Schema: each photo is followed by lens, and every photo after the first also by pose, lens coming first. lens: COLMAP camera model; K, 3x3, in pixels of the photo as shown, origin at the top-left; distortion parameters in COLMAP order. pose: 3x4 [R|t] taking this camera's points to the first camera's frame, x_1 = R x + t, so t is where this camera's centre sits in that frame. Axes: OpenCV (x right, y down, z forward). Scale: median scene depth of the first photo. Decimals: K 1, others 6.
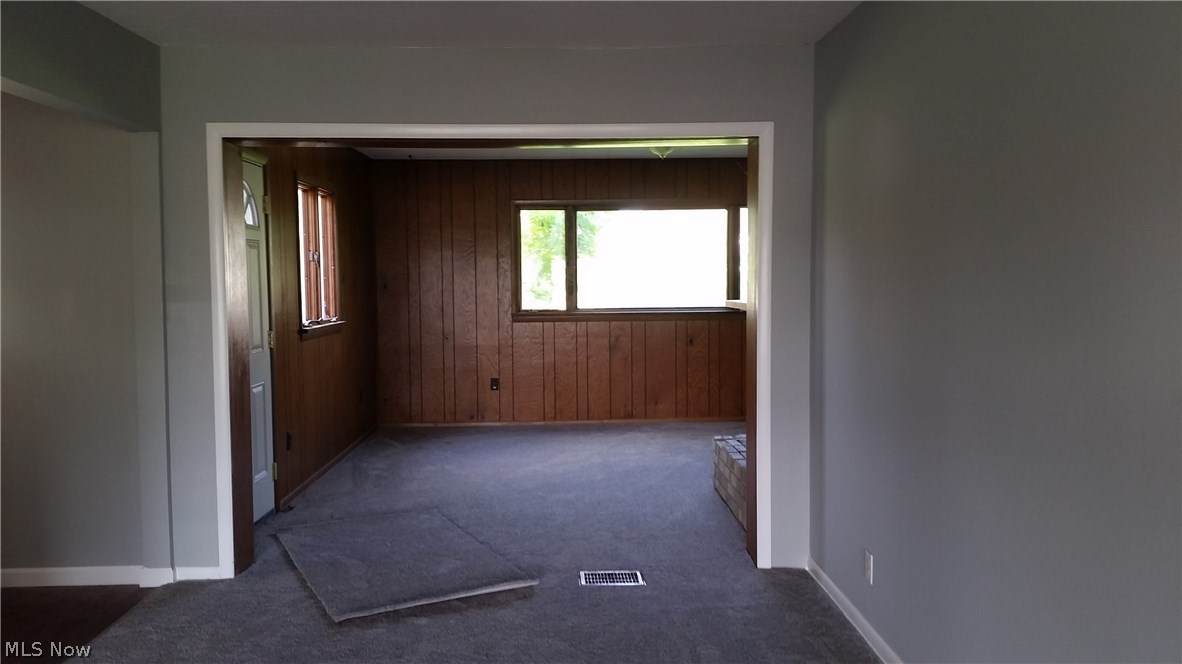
lens RADIAL K [[962.0, 0, 591.7], [0, 962.0, 322.0], [0, 0, 1]] dist [0.091093, -0.210267]
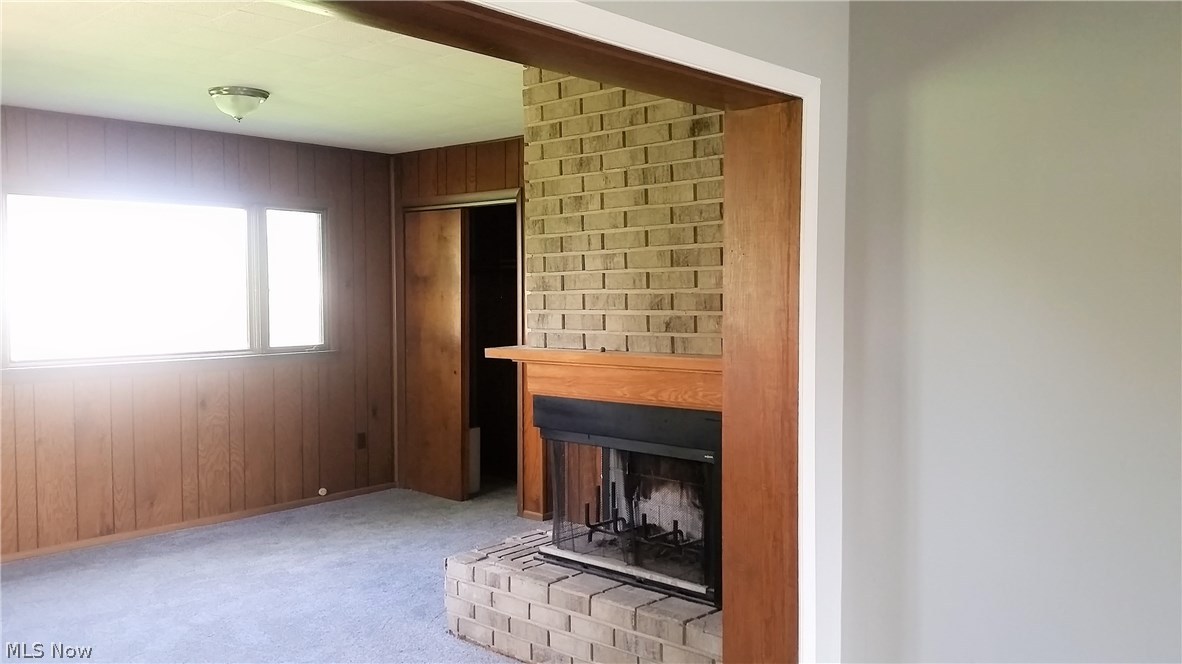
lens RADIAL K [[962.0, 0, 596.7], [0, 962.0, 322.3], [0, 0, 1]] dist [0.091093, -0.210267]
pose [[0.694140, -0.017741, 0.719621, -0.190991], [0.031404, 0.999491, -0.005652, -0.023710], [-0.719155, 0.026522, 0.694344, 0.335487]]
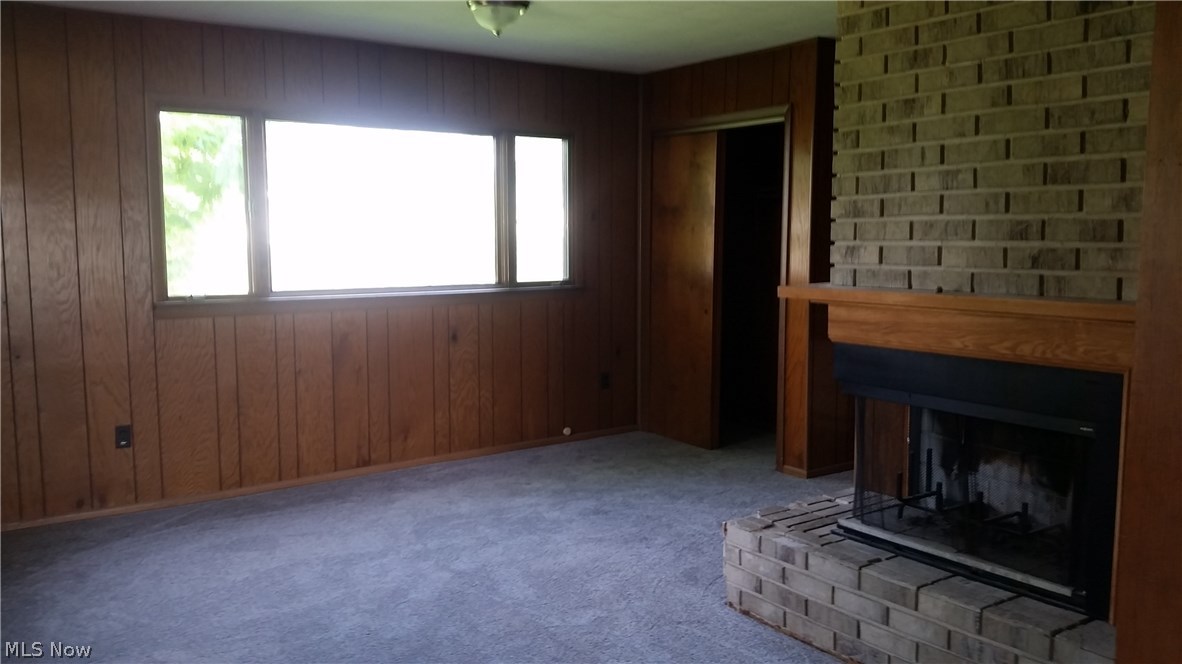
lens RADIAL K [[962.0, 0, 602.7], [0, 962.0, 331.7], [0, 0, 1]] dist [0.091093, -0.210267]
pose [[0.828642, -0.050021, 0.557540, -0.177680], [0.017765, 0.997848, 0.063122, -0.023129], [-0.559497, -0.042401, 0.827747, 0.403593]]
